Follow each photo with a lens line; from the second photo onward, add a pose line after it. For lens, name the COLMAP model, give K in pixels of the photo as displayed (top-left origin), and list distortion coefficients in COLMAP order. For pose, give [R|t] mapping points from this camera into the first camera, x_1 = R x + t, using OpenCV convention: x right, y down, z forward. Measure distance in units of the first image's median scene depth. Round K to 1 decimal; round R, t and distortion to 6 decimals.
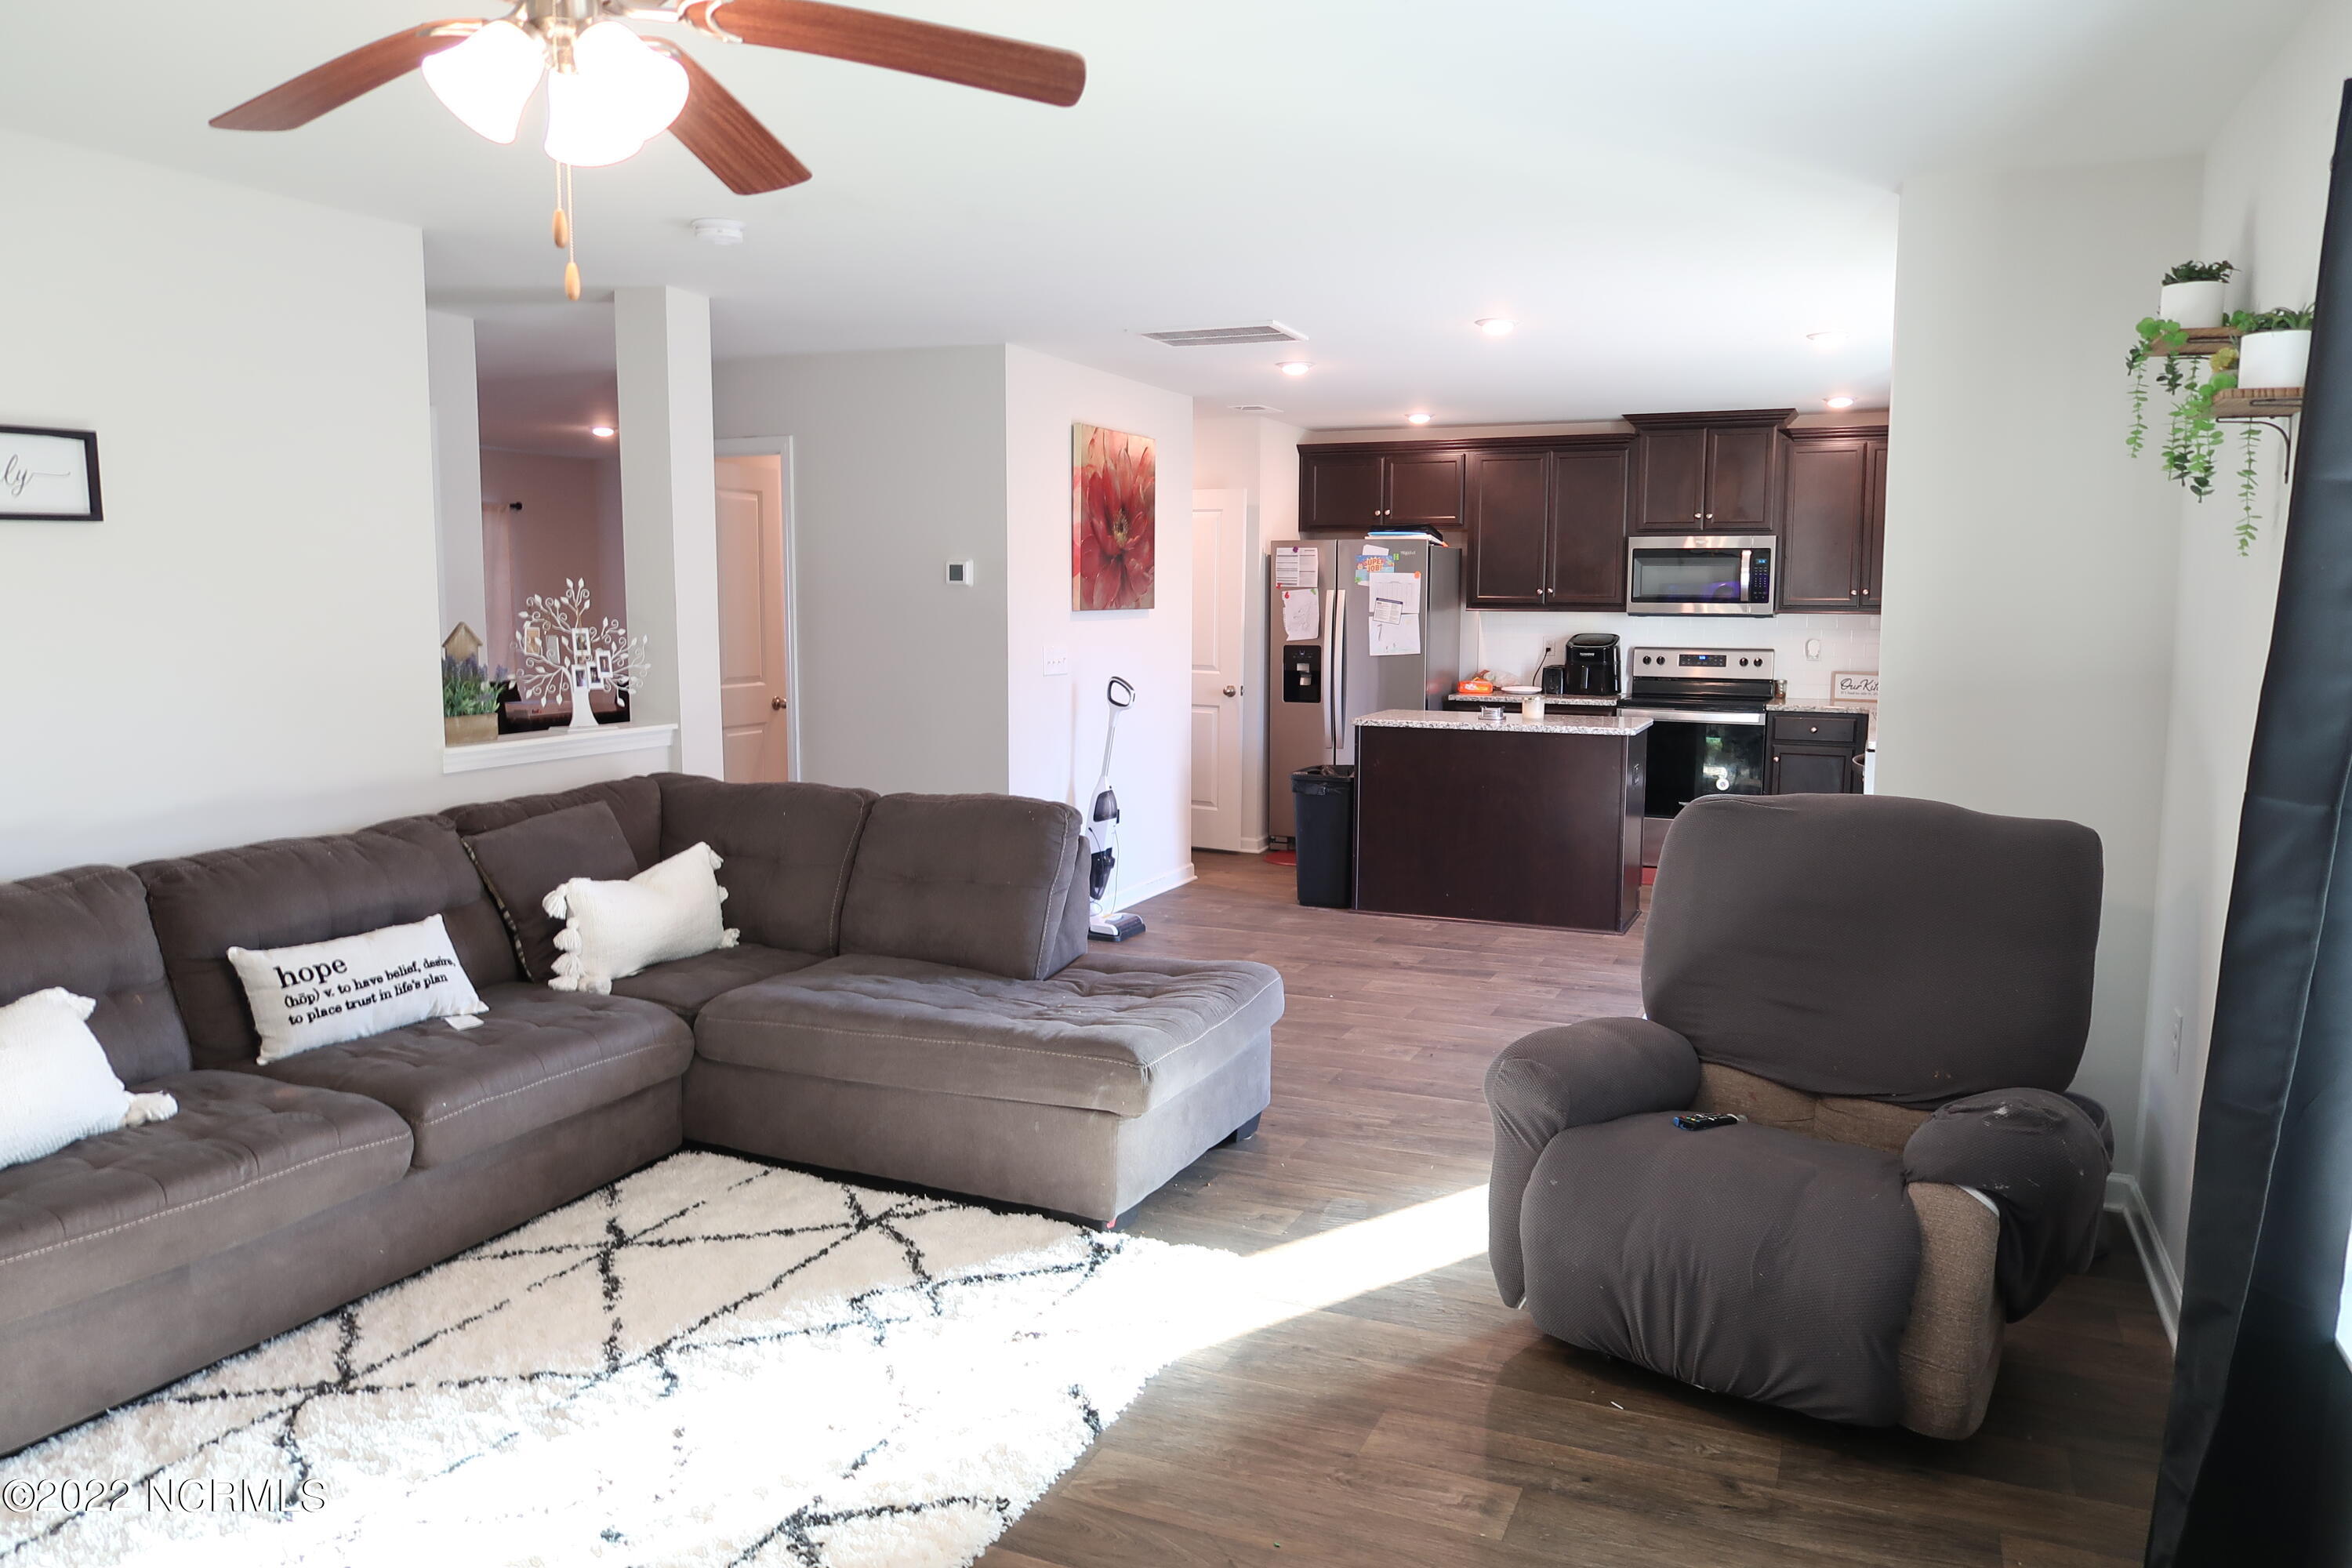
lens RADIAL K [[1615.7, 0, 1165.6], [0, 1615.7, 783.7], [0, 0, 1]] dist [-0.029842, 0.013100]
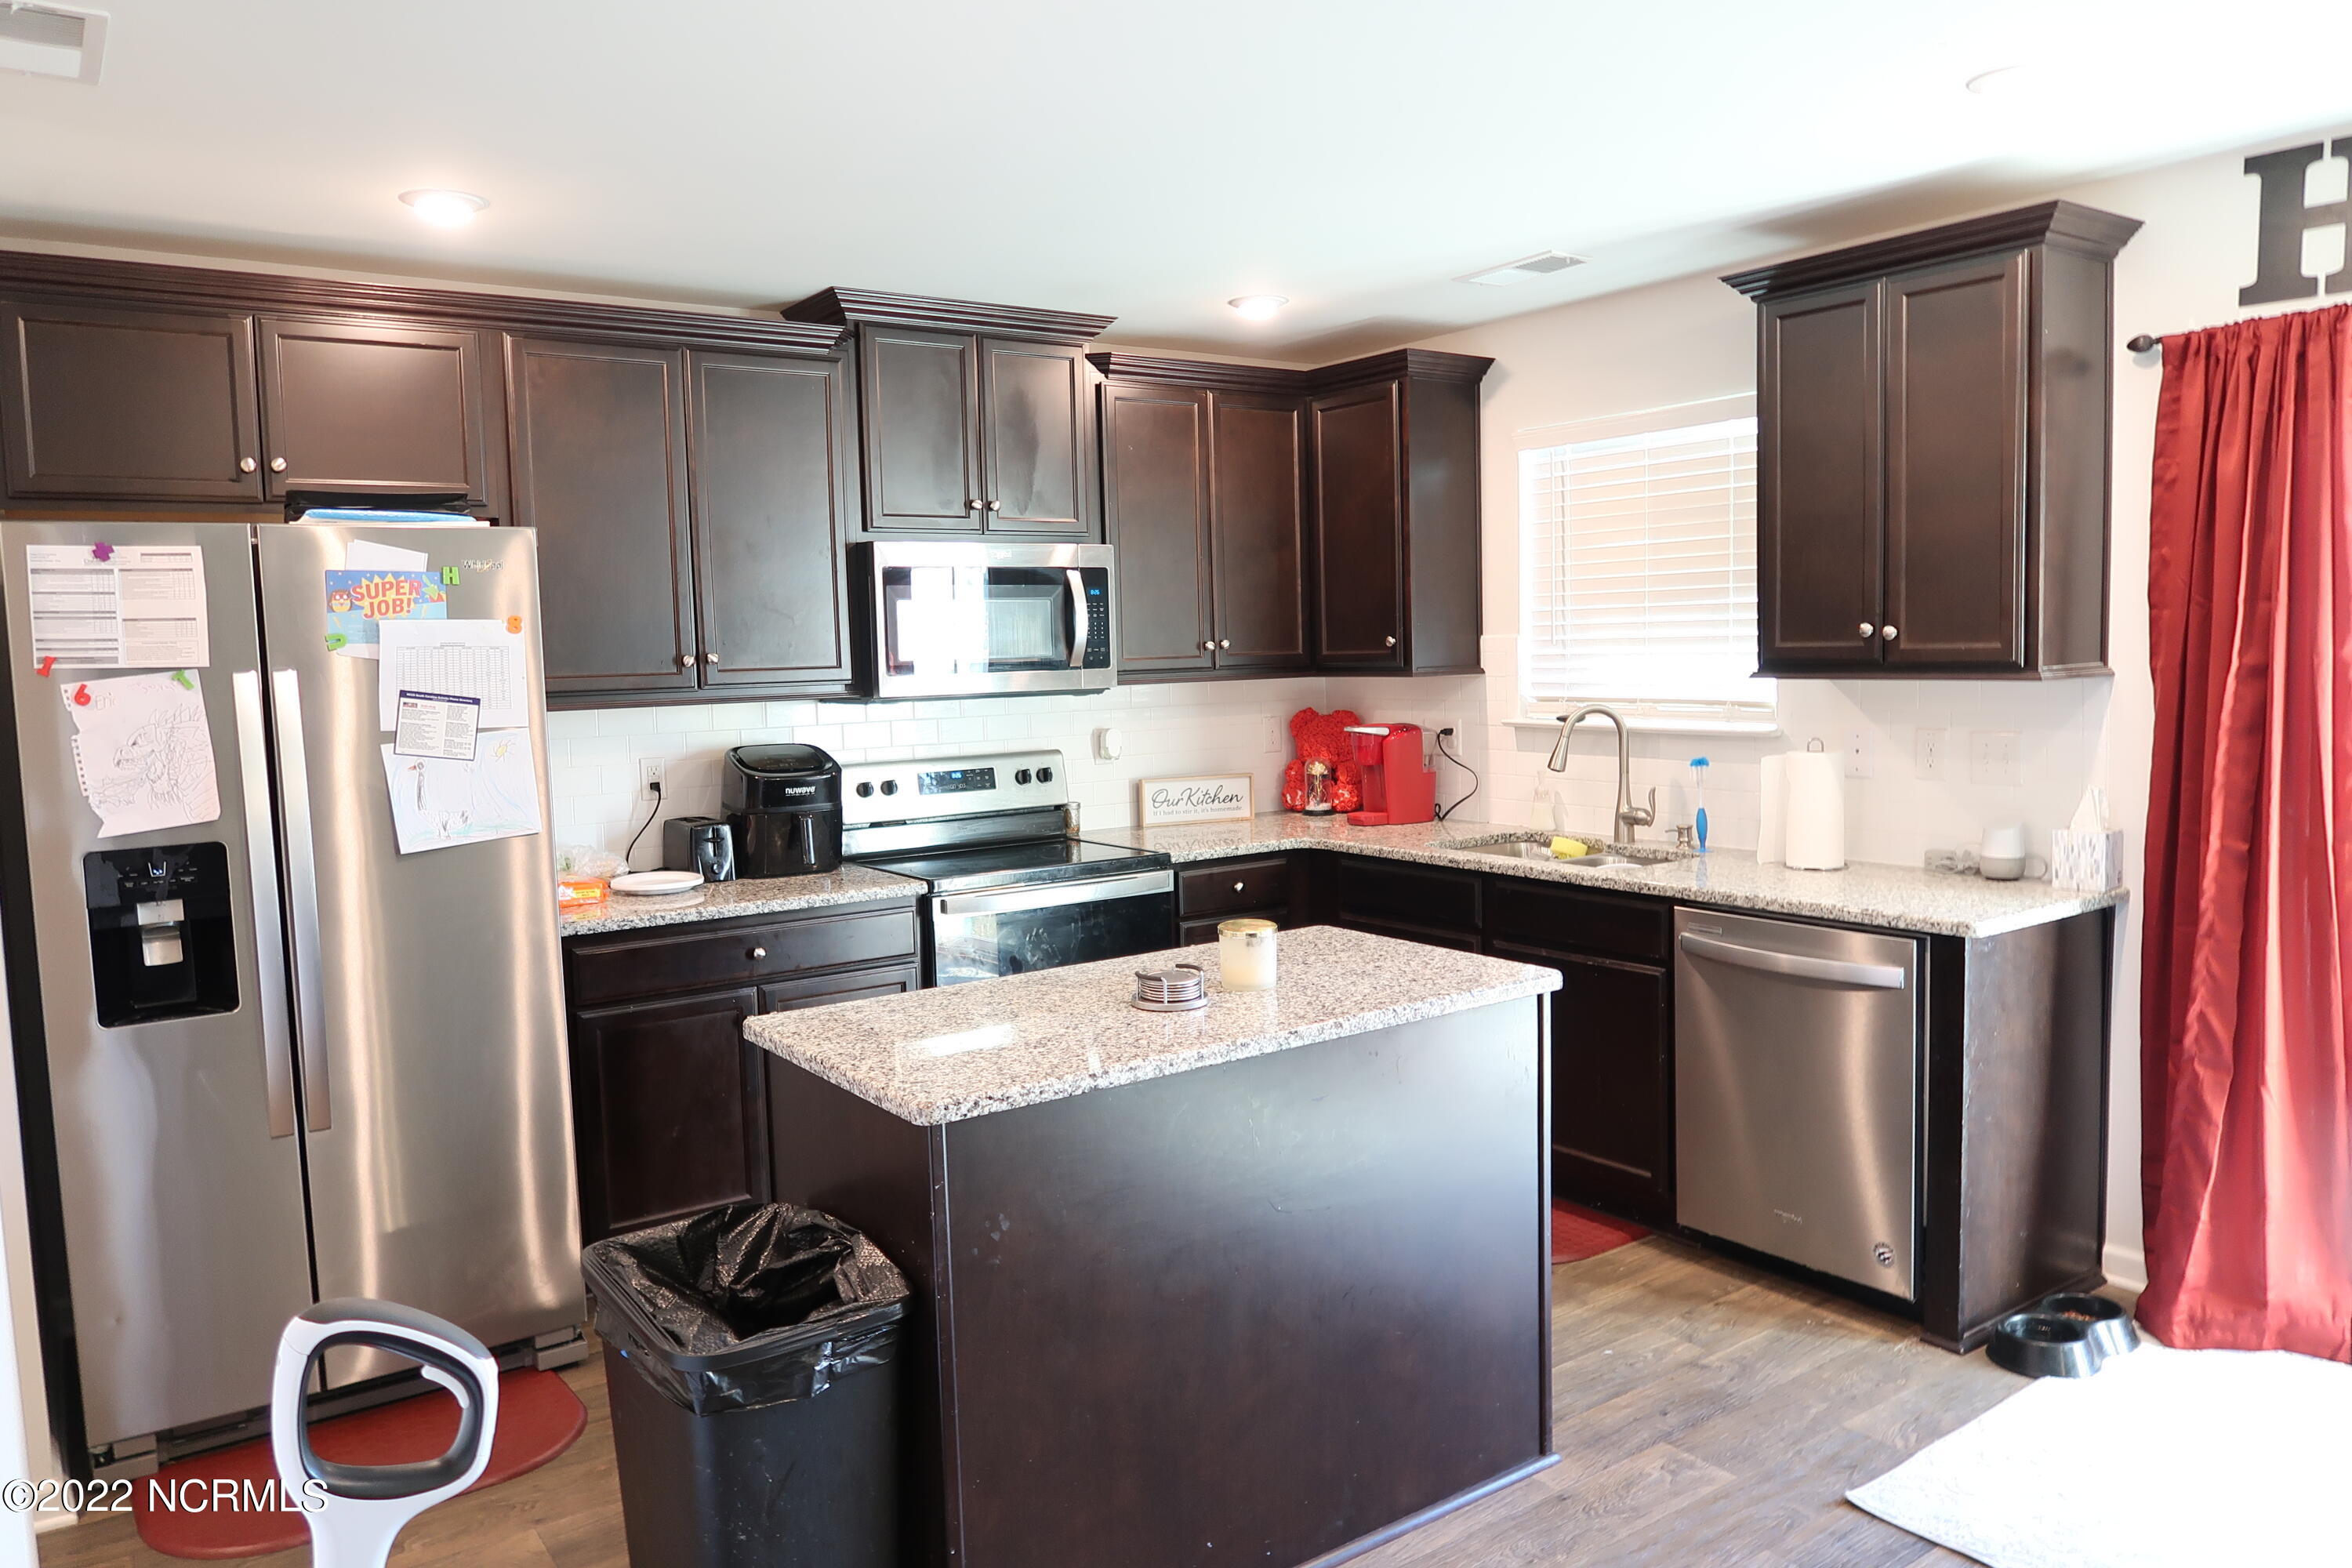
lens RADIAL K [[1615.7, 0, 1162.7], [0, 1615.7, 777.3], [0, 0, 1]] dist [-0.029842, 0.013100]
pose [[0.514533, -0.088061, 0.852937, -0.086415], [0.127952, 0.991461, 0.025177, -0.082780], [-0.847871, 0.096180, 0.521407, 0.668706]]
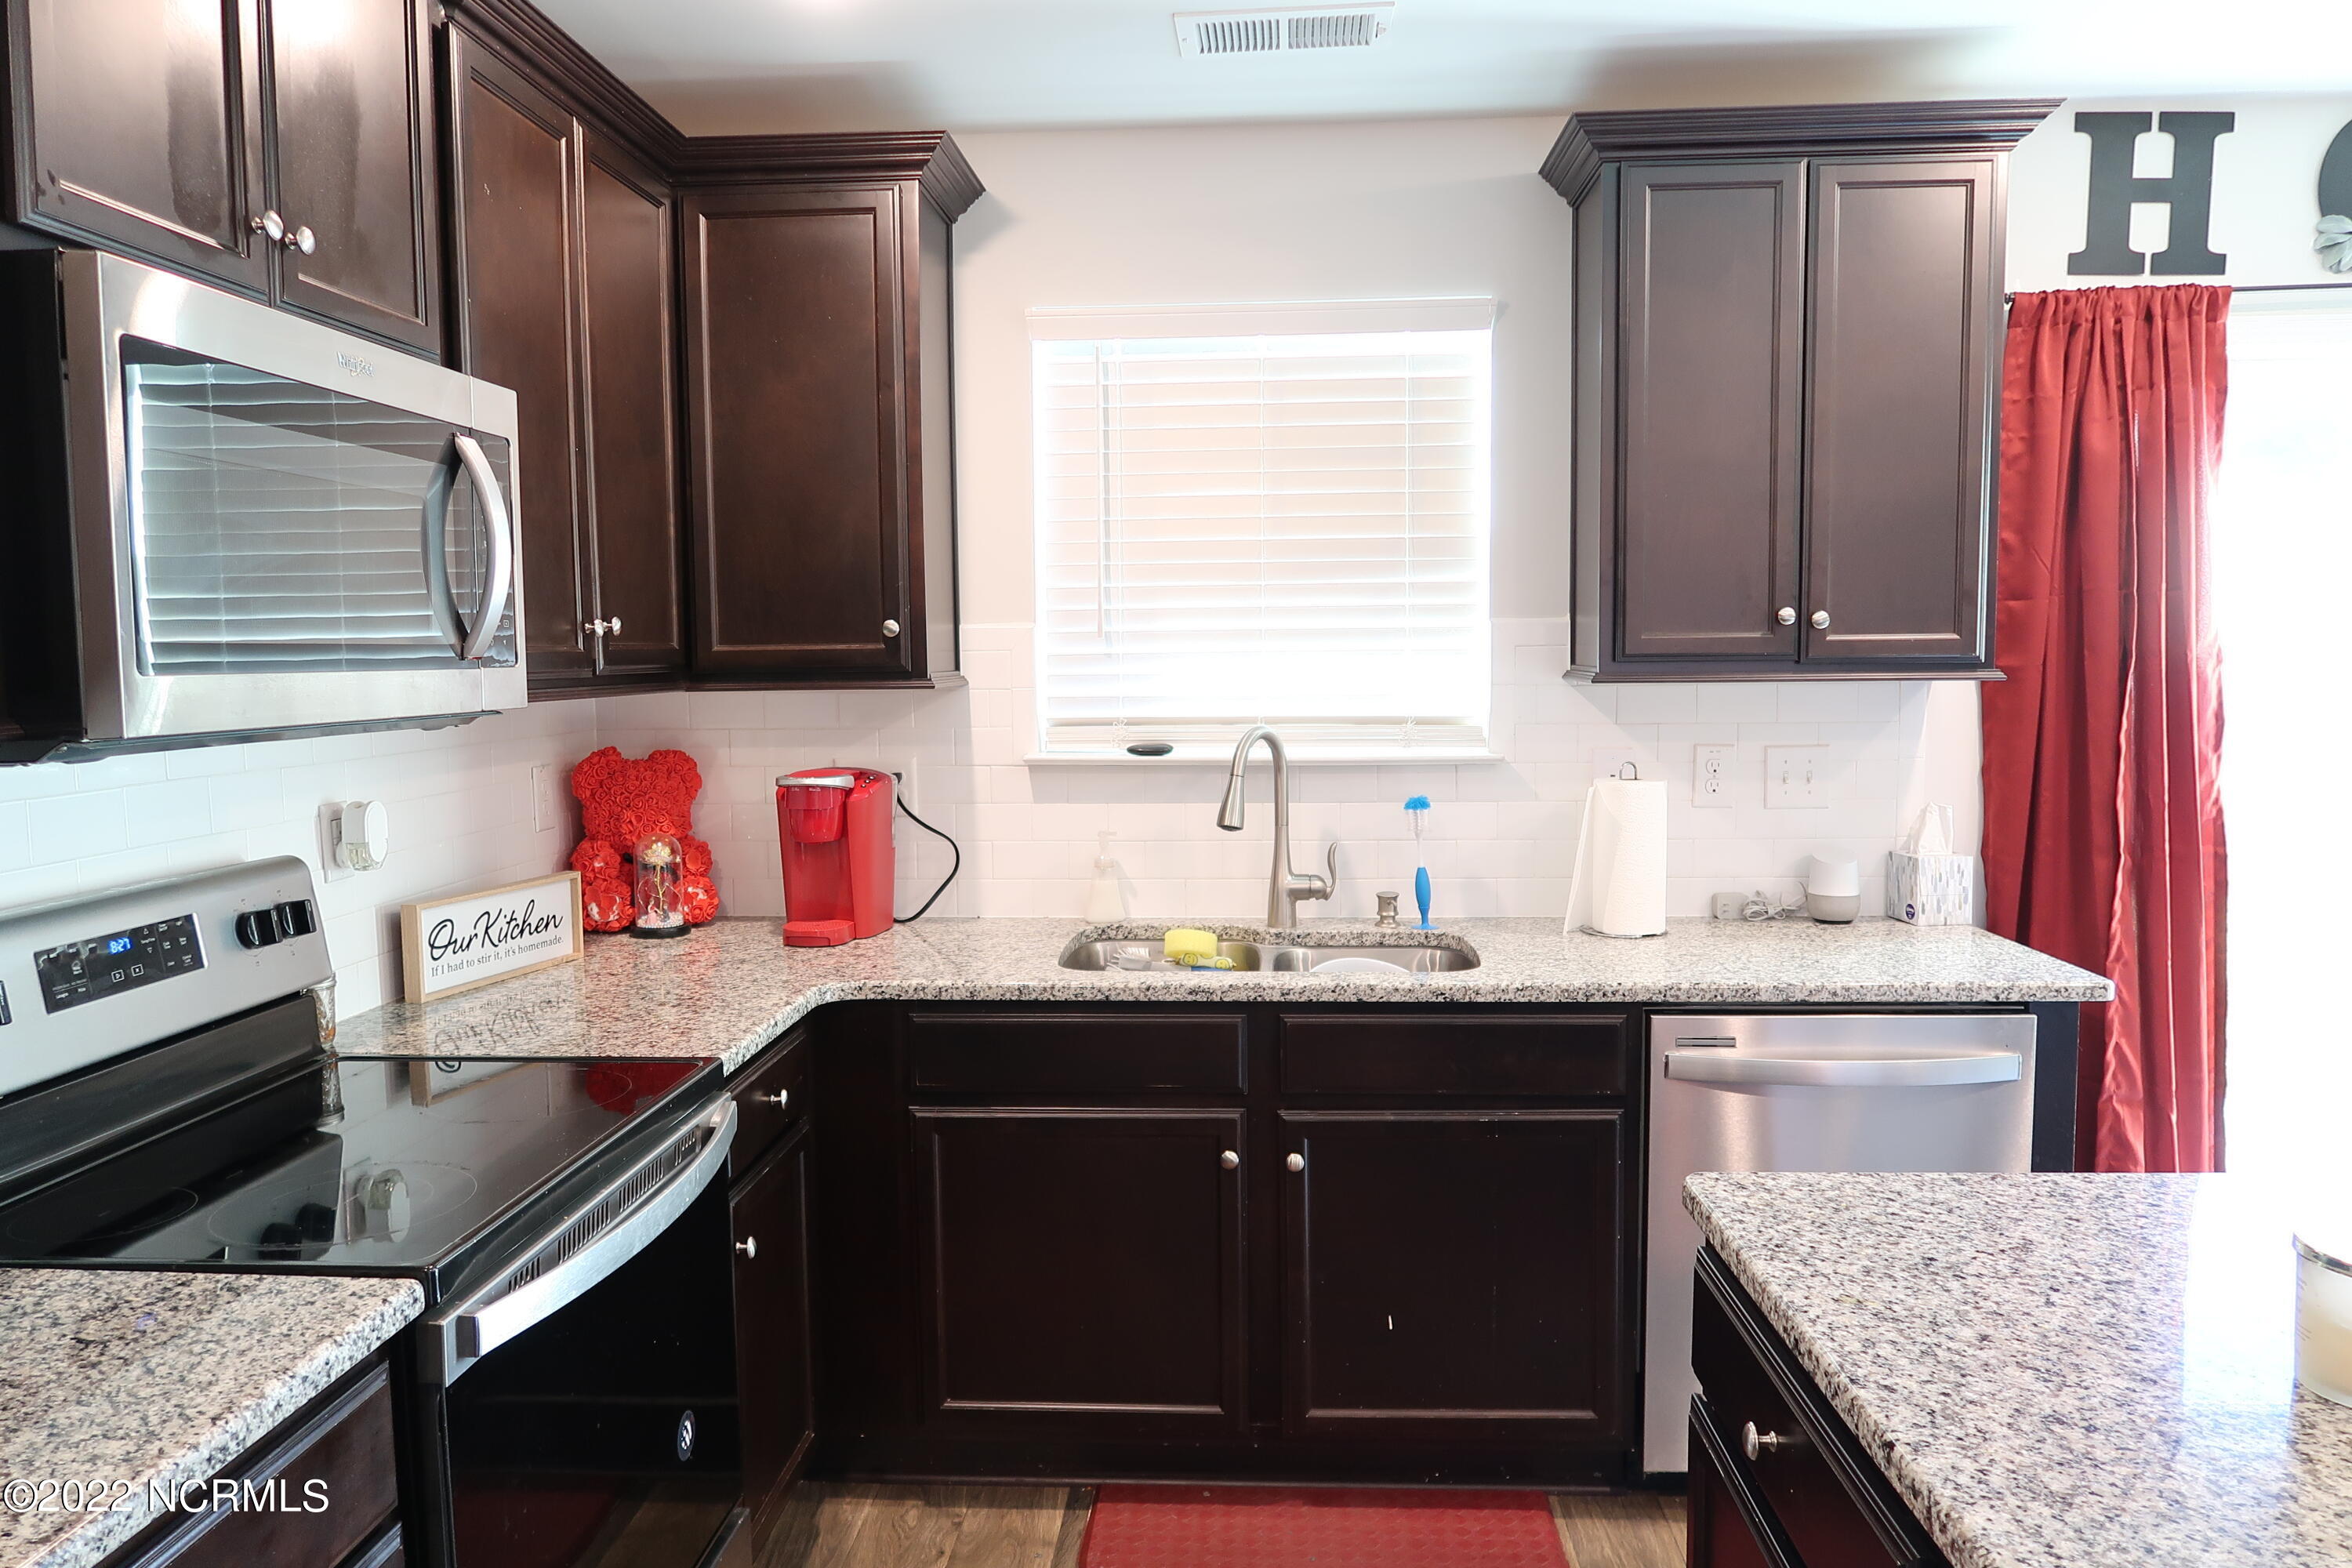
lens RADIAL K [[1615.7, 0, 1170.0], [0, 1615.7, 780.3], [0, 0, 1]] dist [-0.029842, 0.013100]
pose [[-0.343317, -0.074002, 0.936300, 0.104076], [0.120166, 0.985237, 0.121932, -0.107692], [-0.931501, 0.154373, -0.329356, 0.945816]]
